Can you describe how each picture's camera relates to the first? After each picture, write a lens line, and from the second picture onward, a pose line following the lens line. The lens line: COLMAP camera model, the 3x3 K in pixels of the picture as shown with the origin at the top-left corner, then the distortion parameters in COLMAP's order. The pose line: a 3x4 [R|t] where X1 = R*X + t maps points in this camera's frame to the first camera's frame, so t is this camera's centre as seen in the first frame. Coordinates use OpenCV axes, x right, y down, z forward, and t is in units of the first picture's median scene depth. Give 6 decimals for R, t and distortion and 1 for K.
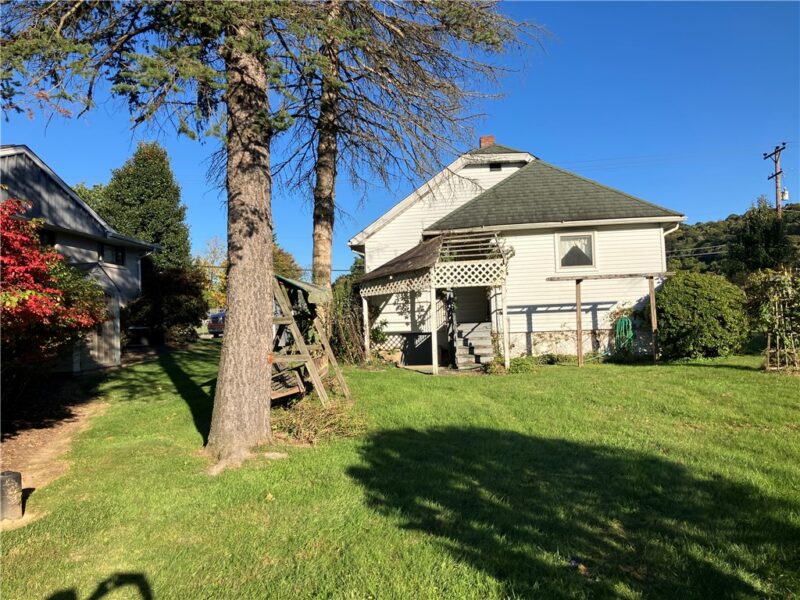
lens RADIAL K [[640.1, 0, 400.0], [0, 640.1, 300.0], [0, 0, 1]] dist [0.082323, 0.000357]
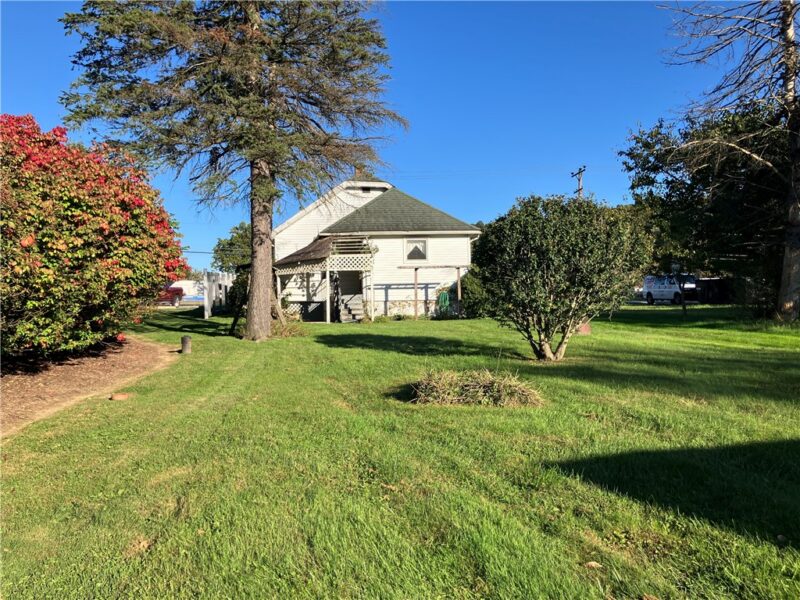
lens RADIAL K [[651.8, 0, 404.5], [0, 651.8, 294.3], [0, 0, 1]] dist [0.011555, 0.007937]
pose [[0.974956, 0.020174, 0.221480, -0.106059], [-0.022905, 0.999690, 0.009771, 0.017052], [-0.221214, -0.014599, 0.975116, -0.550148]]
